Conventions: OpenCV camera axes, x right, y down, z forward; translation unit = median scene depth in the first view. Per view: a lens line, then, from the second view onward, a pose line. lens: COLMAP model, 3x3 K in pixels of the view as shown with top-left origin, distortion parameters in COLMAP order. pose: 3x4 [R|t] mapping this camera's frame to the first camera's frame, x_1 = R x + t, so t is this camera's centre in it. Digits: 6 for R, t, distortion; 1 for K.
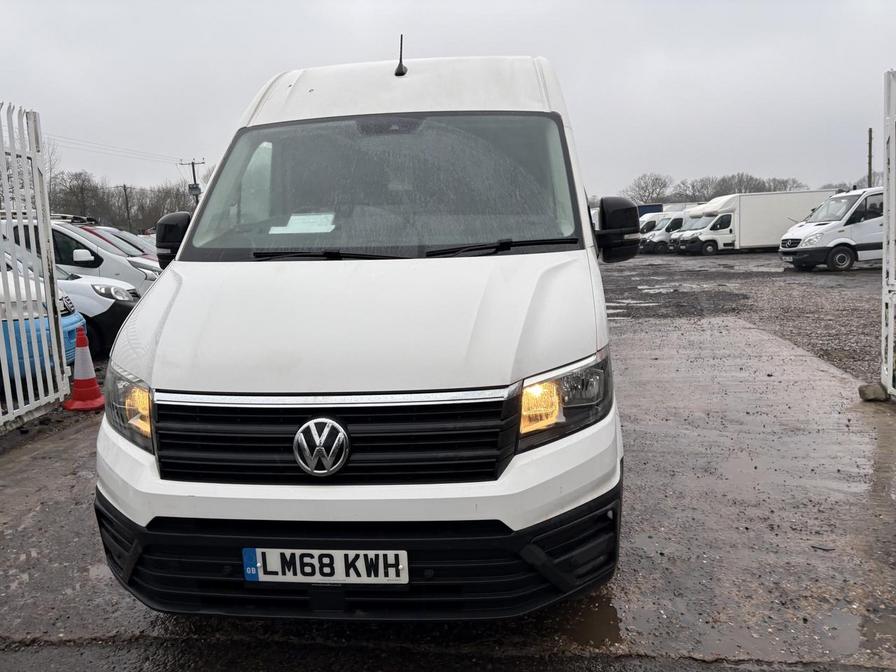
lens RADIAL K [[676.1, 0, 447.0], [0, 676.1, 337.4], [0, 0, 1]] dist [0.025919, -0.031549]
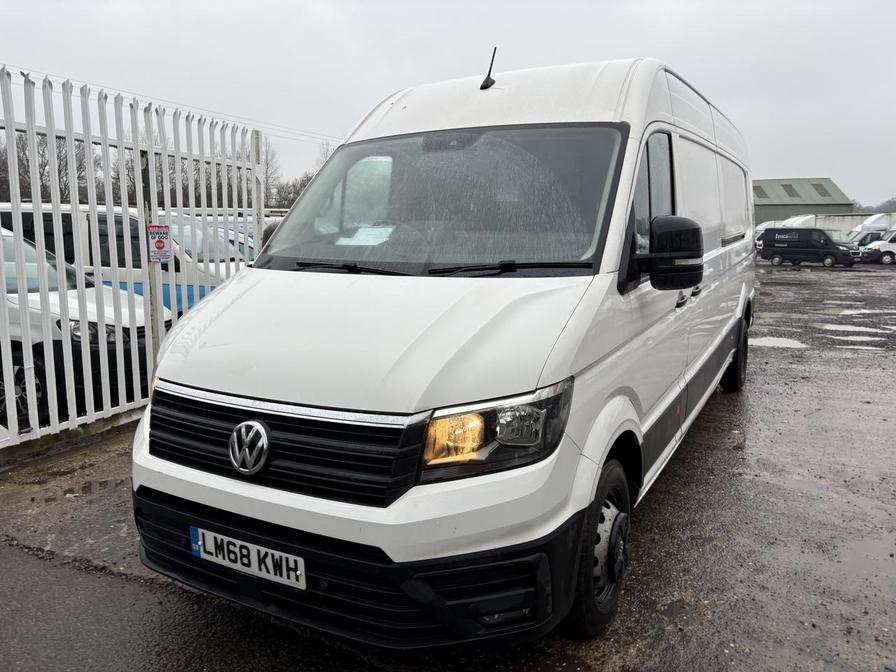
lens RADIAL K [[676.1, 0, 444.3], [0, 676.1, 333.6], [0, 0, 1]] dist [0.025919, -0.031549]
pose [[0.918536, 0.086131, -0.385840, 0.496053], [-0.087732, 0.996053, 0.013493, -0.061543], [0.385479, 0.021457, 0.922467, 0.108388]]
